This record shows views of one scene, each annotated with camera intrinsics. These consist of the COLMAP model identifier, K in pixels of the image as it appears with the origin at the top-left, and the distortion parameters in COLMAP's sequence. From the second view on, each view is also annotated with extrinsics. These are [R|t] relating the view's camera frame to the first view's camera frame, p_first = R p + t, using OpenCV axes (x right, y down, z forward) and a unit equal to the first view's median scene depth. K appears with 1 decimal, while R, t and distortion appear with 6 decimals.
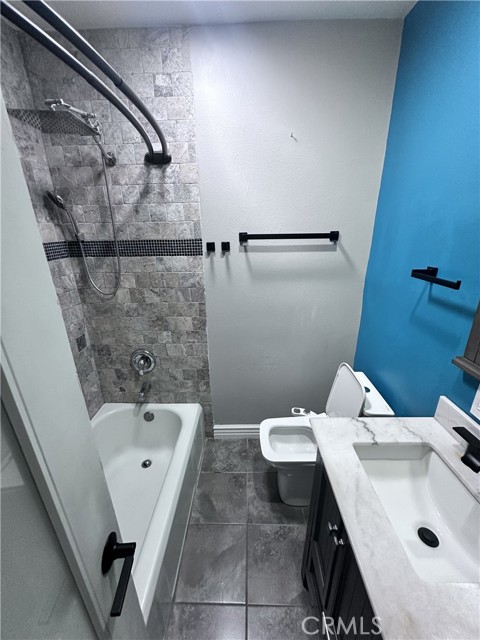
lens RADIAL K [[256.6, 0, 240.7], [0, 256.6, 318.8], [0, 0, 1]] dist [-0.001264, 0.000222]
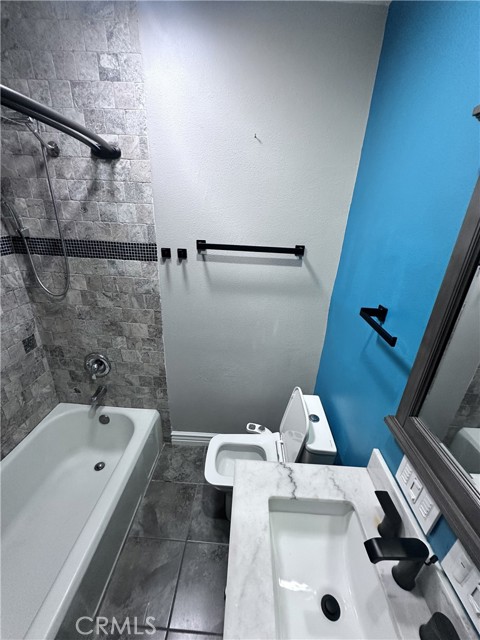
lens RADIAL K [[256.6, 0, 240.7], [0, 256.6, 318.8], [0, 0, 1]] dist [-0.001264, 0.000222]
pose [[0.997813, 0.066021, 0.003181, 0.163237], [-0.066088, 0.995693, 0.065028, -0.121837], [0.001126, -0.065096, 0.997878, 0.063433]]
